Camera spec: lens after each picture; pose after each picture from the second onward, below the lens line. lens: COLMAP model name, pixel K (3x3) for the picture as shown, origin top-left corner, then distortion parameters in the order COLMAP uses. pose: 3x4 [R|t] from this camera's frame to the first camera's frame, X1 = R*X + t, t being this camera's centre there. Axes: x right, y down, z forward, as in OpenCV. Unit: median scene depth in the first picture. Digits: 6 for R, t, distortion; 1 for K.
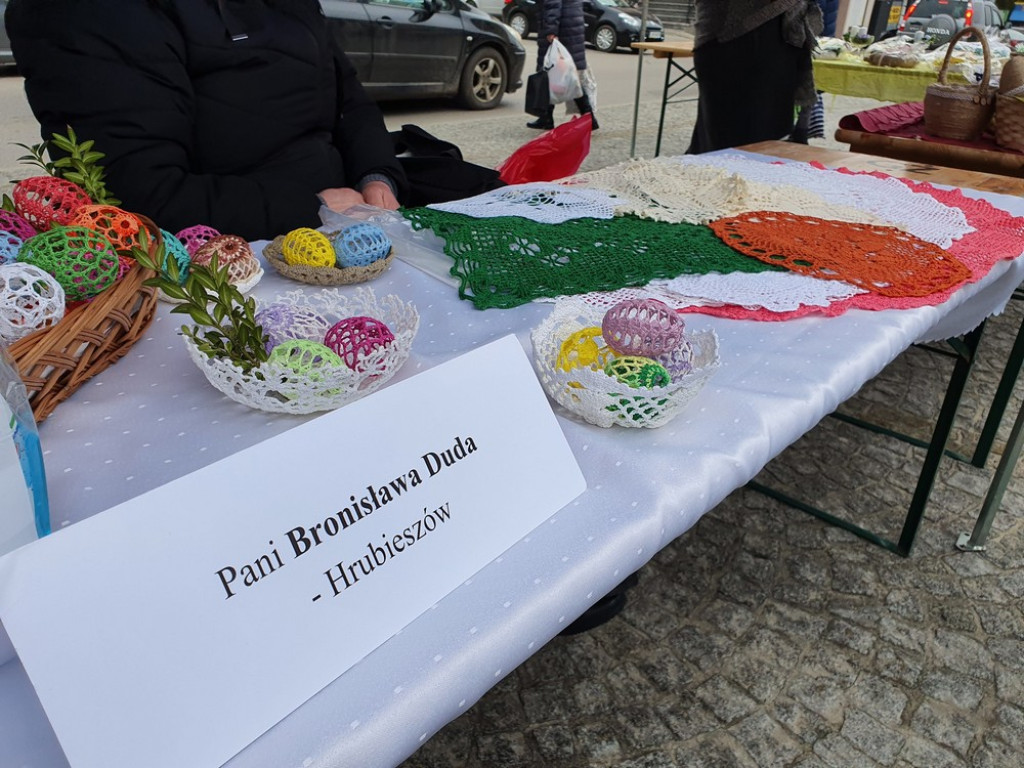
lens RADIAL K [[806.6, 0, 509.9], [0, 806.6, 378.9], [0, 0, 1]] dist [0.015358, 0.027100]
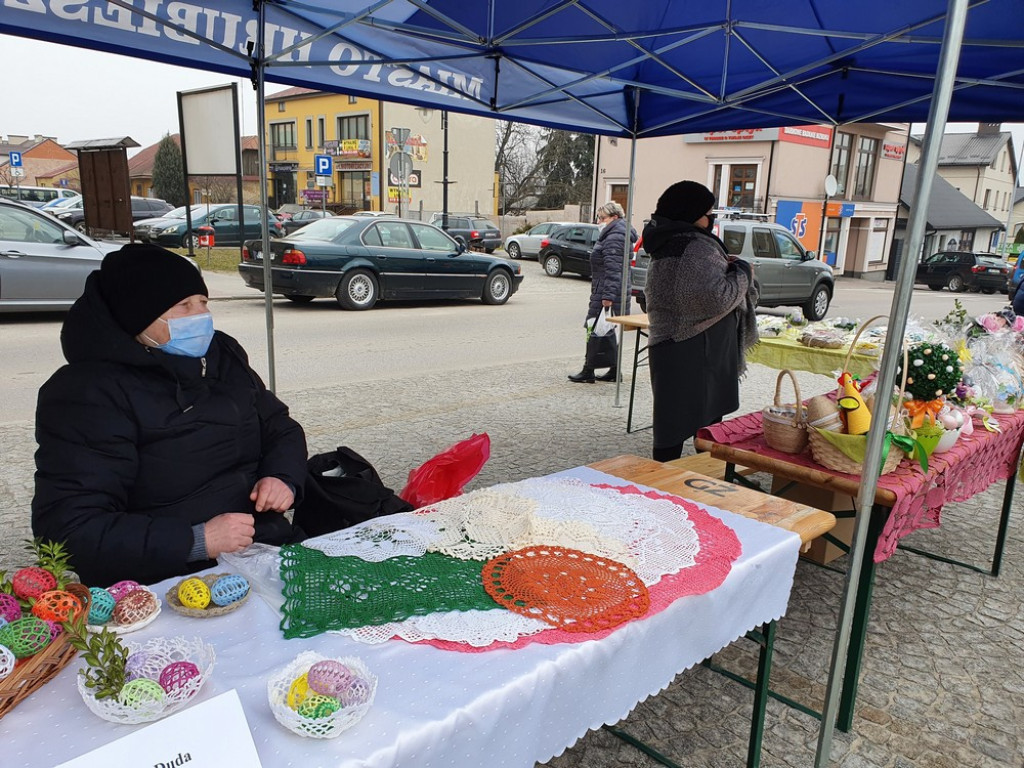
lens RADIAL K [[806.6, 0, 506.7], [0, 806.6, 383.1], [0, 0, 1]] dist [0.015358, 0.027100]
pose [[0.996825, 0.015113, -0.078182, 0.374640], [-0.033111, 0.971588, -0.234351, -0.158070], [0.072419, 0.236195, 0.969003, -0.472355]]
